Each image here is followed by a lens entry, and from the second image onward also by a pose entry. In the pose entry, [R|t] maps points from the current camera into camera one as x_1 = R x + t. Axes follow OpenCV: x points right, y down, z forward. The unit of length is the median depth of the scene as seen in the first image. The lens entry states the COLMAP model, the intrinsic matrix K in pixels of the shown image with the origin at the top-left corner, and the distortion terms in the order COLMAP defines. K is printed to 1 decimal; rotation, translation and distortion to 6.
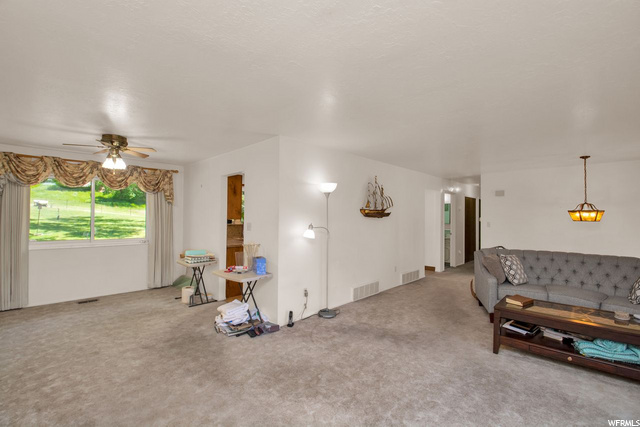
lens RADIAL K [[291.0, 0, 321.1], [0, 291.0, 207.7], [0, 0, 1]] dist [-0.024099, -0.000212]
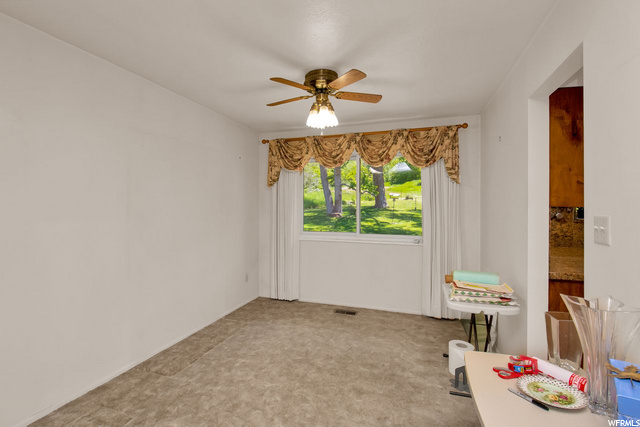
lens RADIAL K [[291.0, 0, 321.1], [0, 291.0, 207.7], [0, 0, 1]] dist [-0.024099, -0.000212]
pose [[0.415112, -0.004454, -0.909759, -0.124388], [0.028080, 0.999574, 0.007919, 0.034729], [0.909337, -0.028833, 0.415061, 0.644648]]
